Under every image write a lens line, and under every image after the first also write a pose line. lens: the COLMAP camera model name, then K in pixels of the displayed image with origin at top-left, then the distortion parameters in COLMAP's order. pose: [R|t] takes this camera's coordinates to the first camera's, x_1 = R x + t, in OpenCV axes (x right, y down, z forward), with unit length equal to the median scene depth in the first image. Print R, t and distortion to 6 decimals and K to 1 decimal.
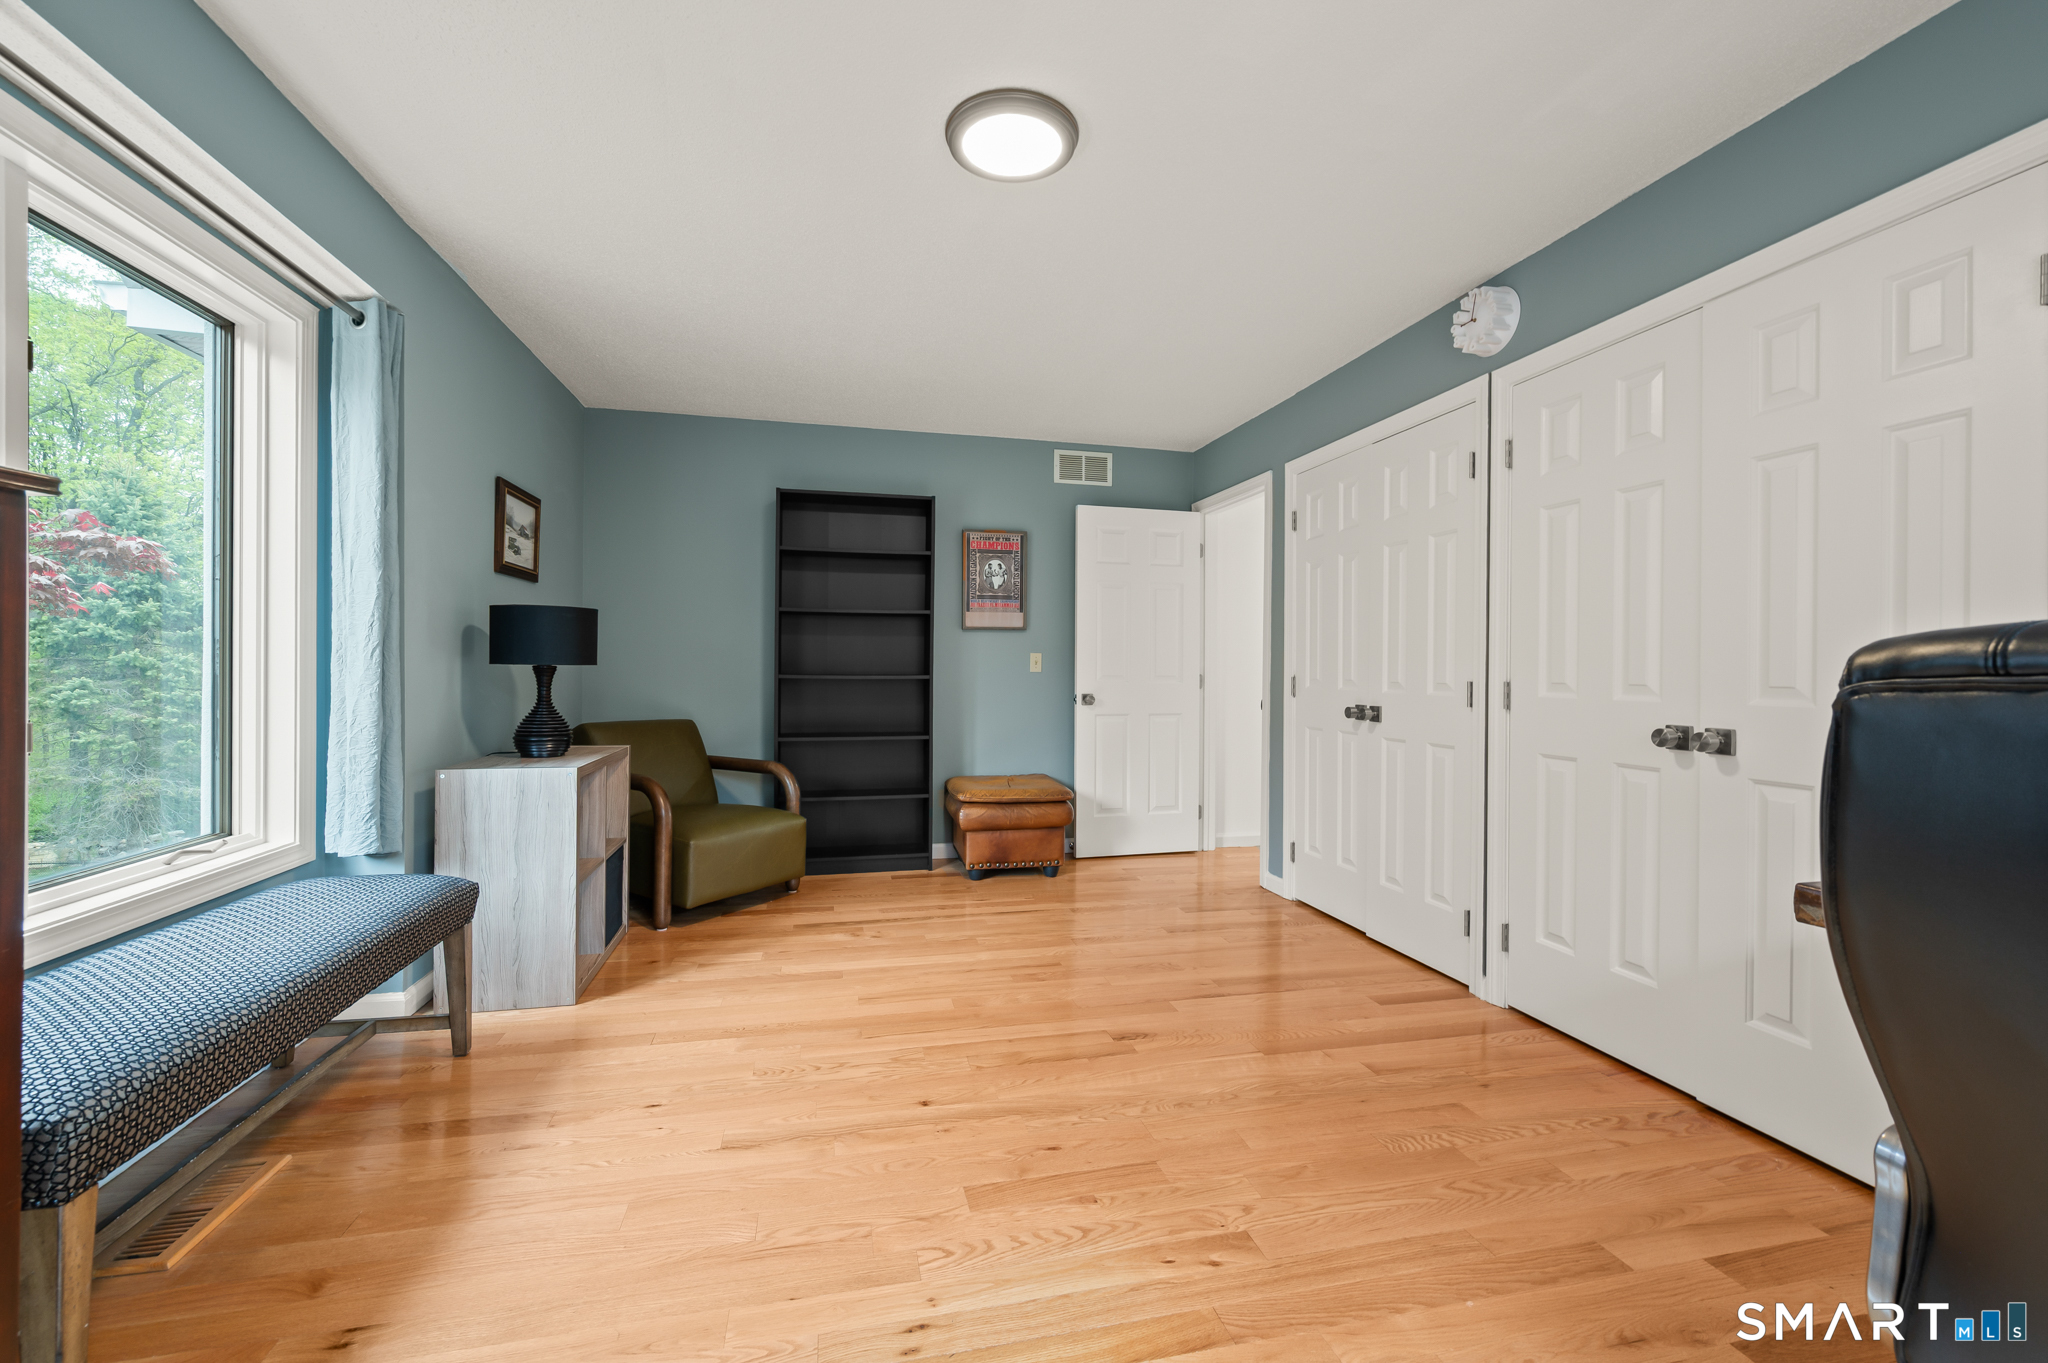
lens RADIAL K [[821.4, 0, 1005.2], [0, 821.4, 669.5], [0, 0, 1]] dist [0.000620, -0.000430]
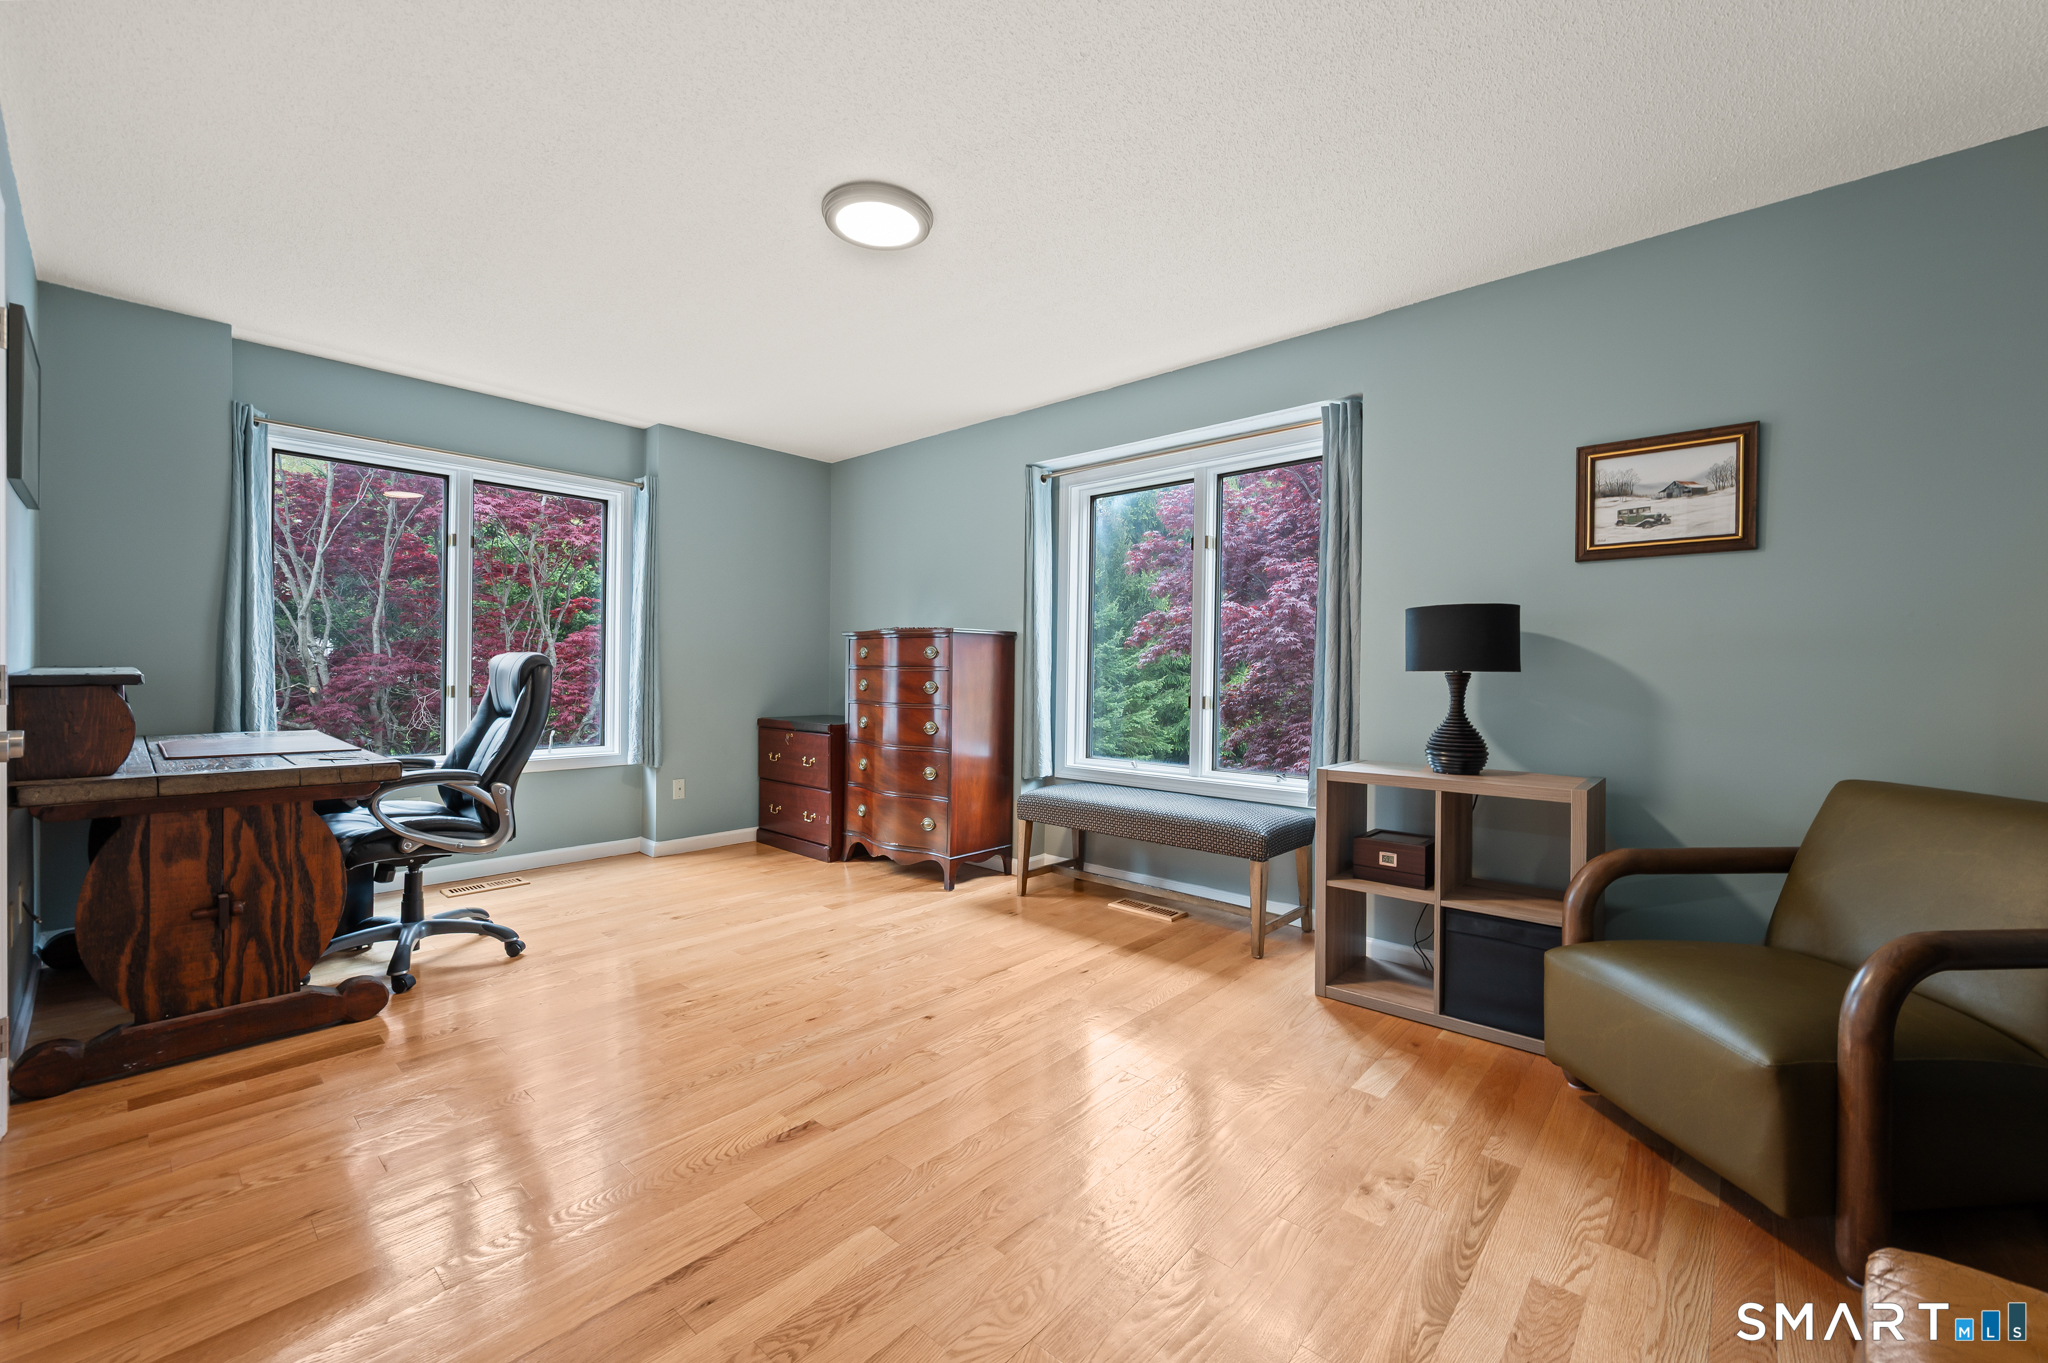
lens RADIAL K [[821.4, 0, 1002.9], [0, 821.4, 674.9], [0, 0, 1]] dist [0.000620, -0.000430]
pose [[-0.818686, -0.009427, -0.574164, 0.459255], [-0.015778, 0.999857, 0.006082, -0.000087], [0.574024, 0.014038, -0.818718, 1.799947]]
